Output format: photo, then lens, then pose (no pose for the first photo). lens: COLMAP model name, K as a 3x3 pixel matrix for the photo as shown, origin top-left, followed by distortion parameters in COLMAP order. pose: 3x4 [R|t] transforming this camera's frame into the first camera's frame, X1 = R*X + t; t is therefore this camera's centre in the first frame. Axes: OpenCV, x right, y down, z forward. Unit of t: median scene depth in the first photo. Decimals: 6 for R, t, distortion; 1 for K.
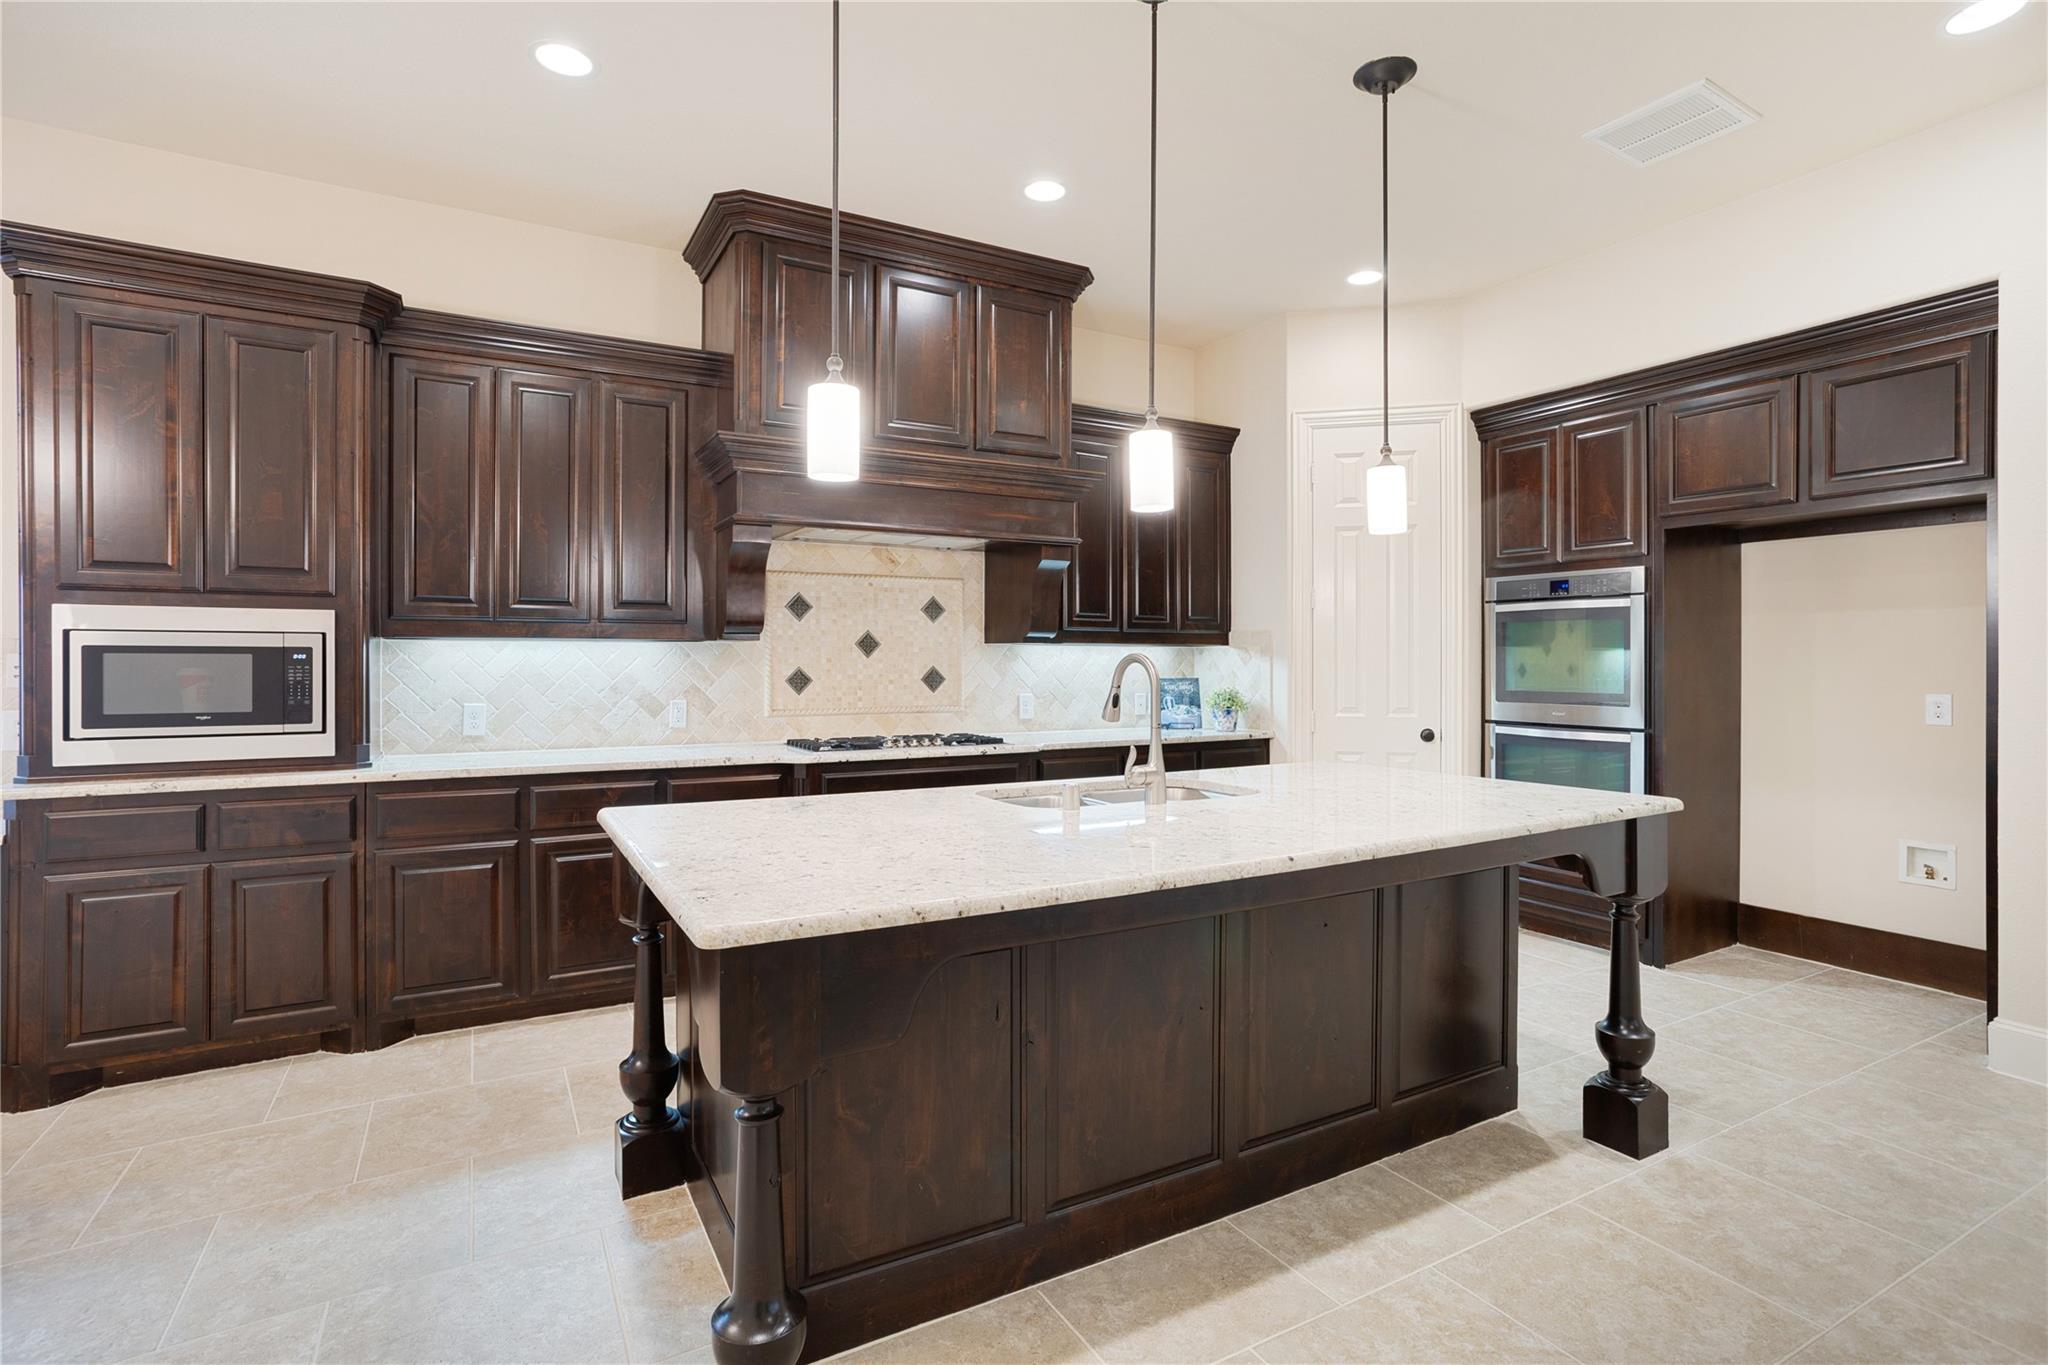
lens RADIAL K [[989.8, 0, 1023.6], [0, 989.8, 687.3], [0, 0, 1]] dist [-0.020786, 0.000652]
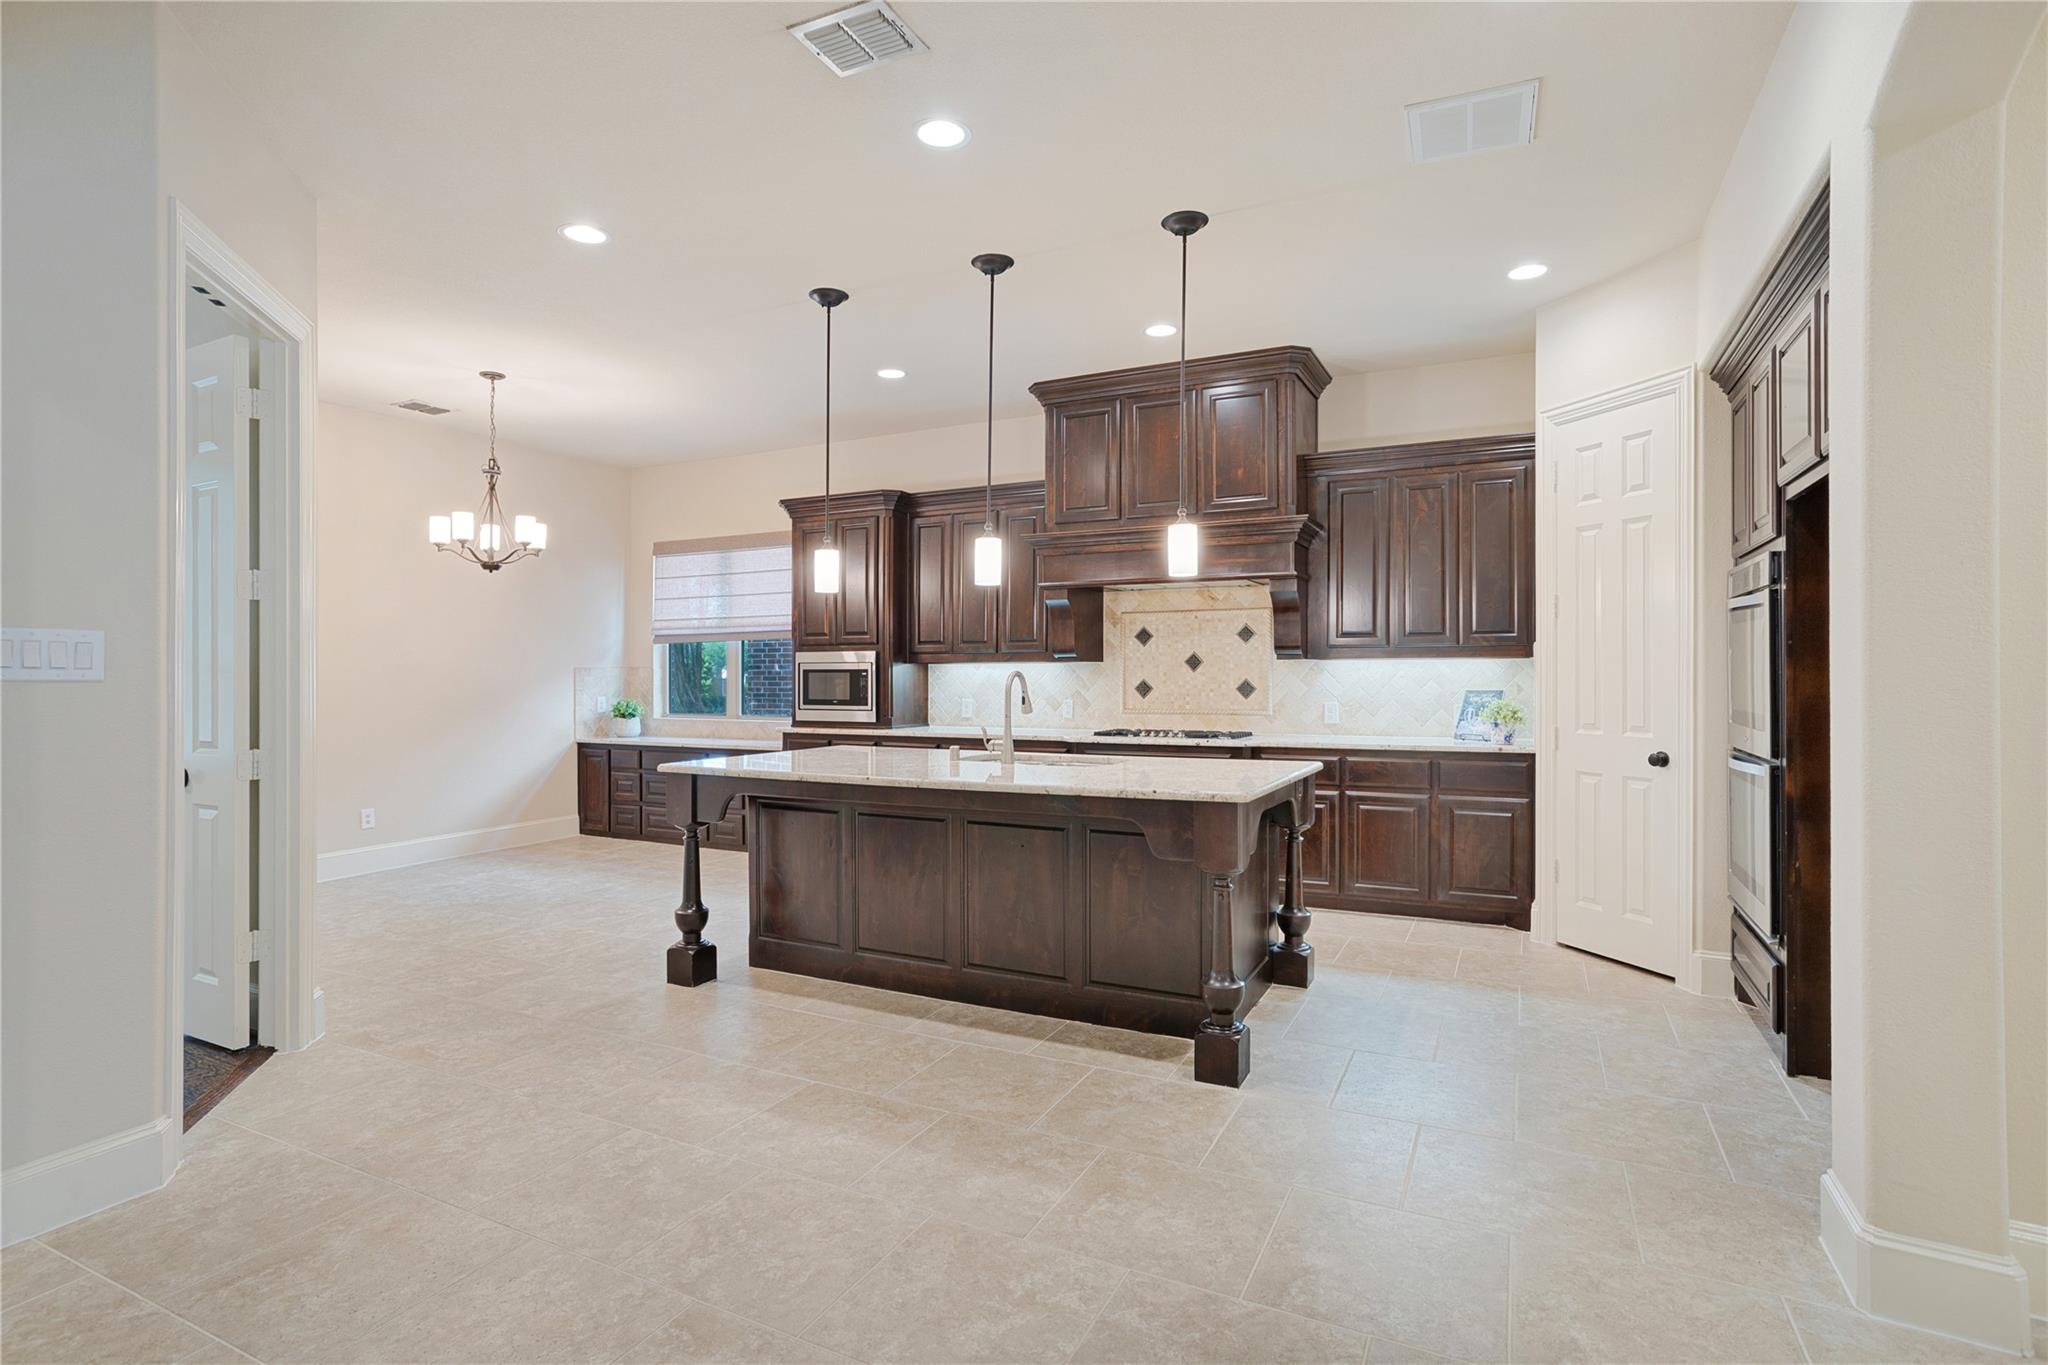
lens RADIAL K [[989.8, 0, 1020.4], [0, 989.8, 674.8], [0, 0, 1]] dist [-0.020786, 0.000652]
pose [[0.559215, -0.002830, -0.829018, 0.913525], [-0.016928, 0.999747, -0.014832, -0.002785], [0.828850, 0.022328, 0.559026, 0.067259]]
